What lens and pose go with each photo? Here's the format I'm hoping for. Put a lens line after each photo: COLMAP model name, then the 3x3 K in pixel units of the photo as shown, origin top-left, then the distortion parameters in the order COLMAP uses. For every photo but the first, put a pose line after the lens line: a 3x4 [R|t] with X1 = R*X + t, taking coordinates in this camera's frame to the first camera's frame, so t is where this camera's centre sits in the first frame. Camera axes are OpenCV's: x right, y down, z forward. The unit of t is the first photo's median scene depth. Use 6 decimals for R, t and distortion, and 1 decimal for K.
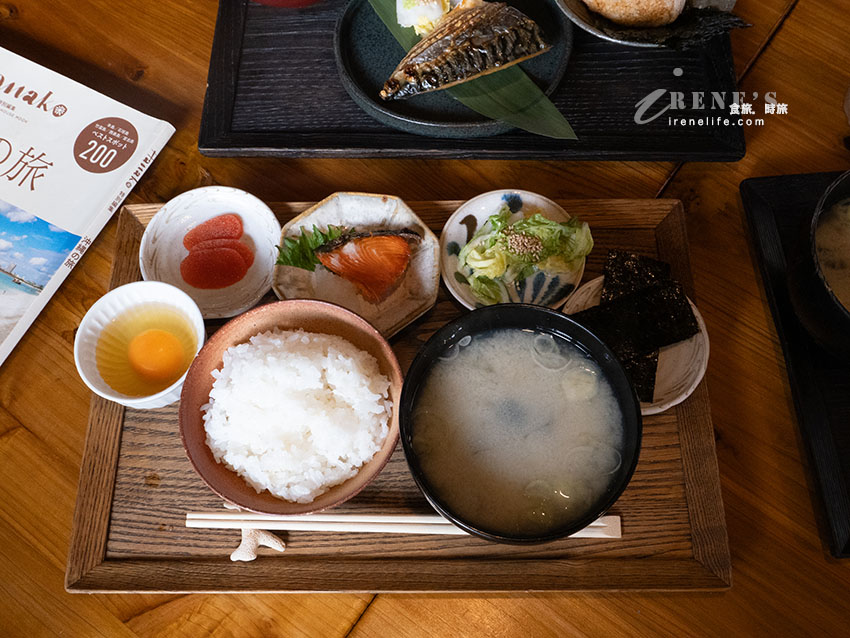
lens RADIAL K [[861.8, 0, 425.0], [0, 861.8, 319.0], [0, 0, 1]] dist [-0.031062, -0.005493]
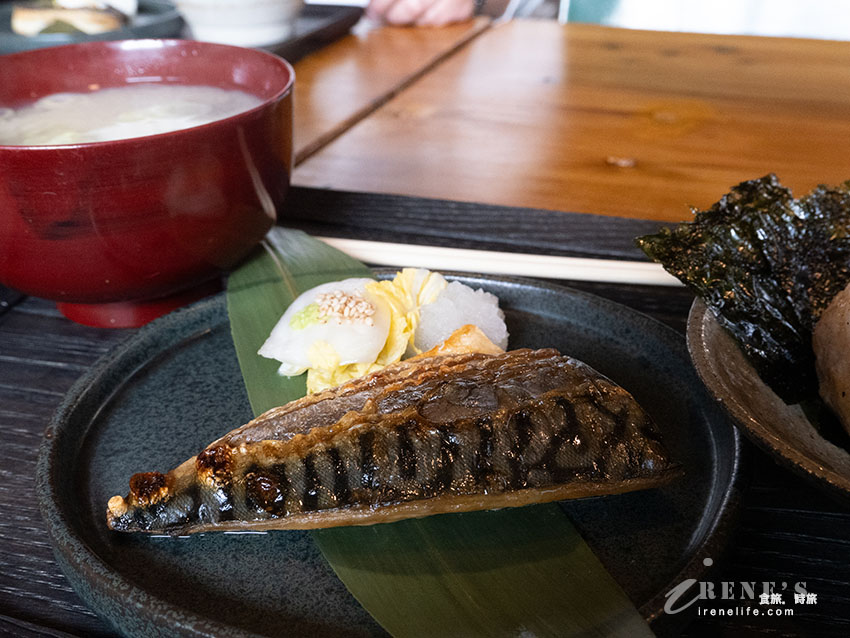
lens RADIAL K [[861.8, 0, 425.0], [0, 861.8, 319.0], [0, 0, 1]] dist [-0.031062, -0.005493]
pose [[0.966307, 0.132788, -0.220497, 0.120359], [-0.239761, 0.775975, -0.583419, -0.158280], [0.093629, 0.616628, 0.781667, 0.718894]]
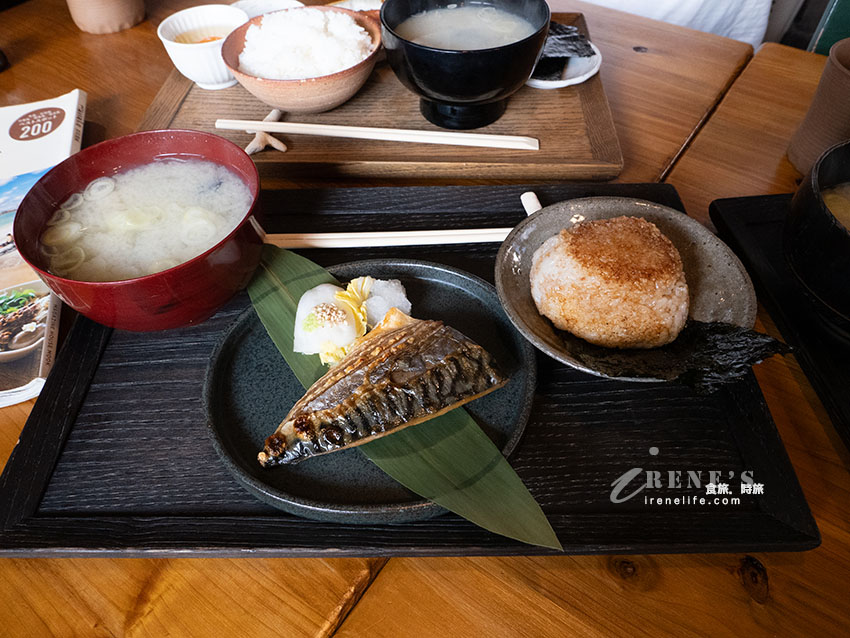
lens RADIAL K [[599.7, 0, 425.0], [0, 599.7, 319.0], [0, 0, 1]] dist [-0.025098, 0.007863]
pose [[0.999727, -0.018538, 0.014196, 0.073724], [0.021879, 0.956094, -0.292241, -0.224164], [-0.008155, 0.292472, 0.956239, 0.516881]]
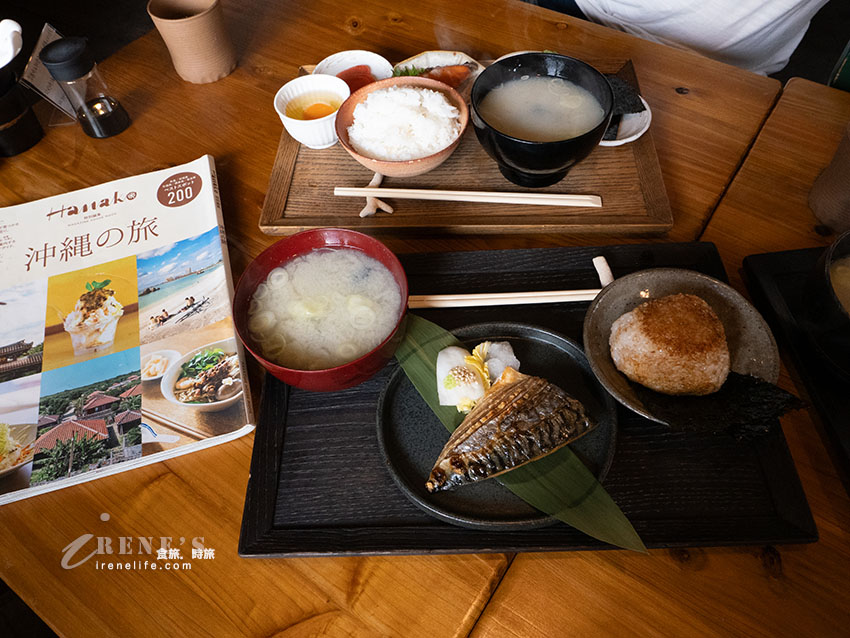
lens RADIAL K [[599.7, 0, 425.0], [0, 599.7, 319.0], [0, 0, 1]] dist [-0.025098, 0.007863]
pose [[0.998891, -0.046572, -0.006964, -0.040083], [0.044477, 0.981670, -0.185328, -0.319493], [0.015468, 0.184813, 0.982652, 0.302258]]
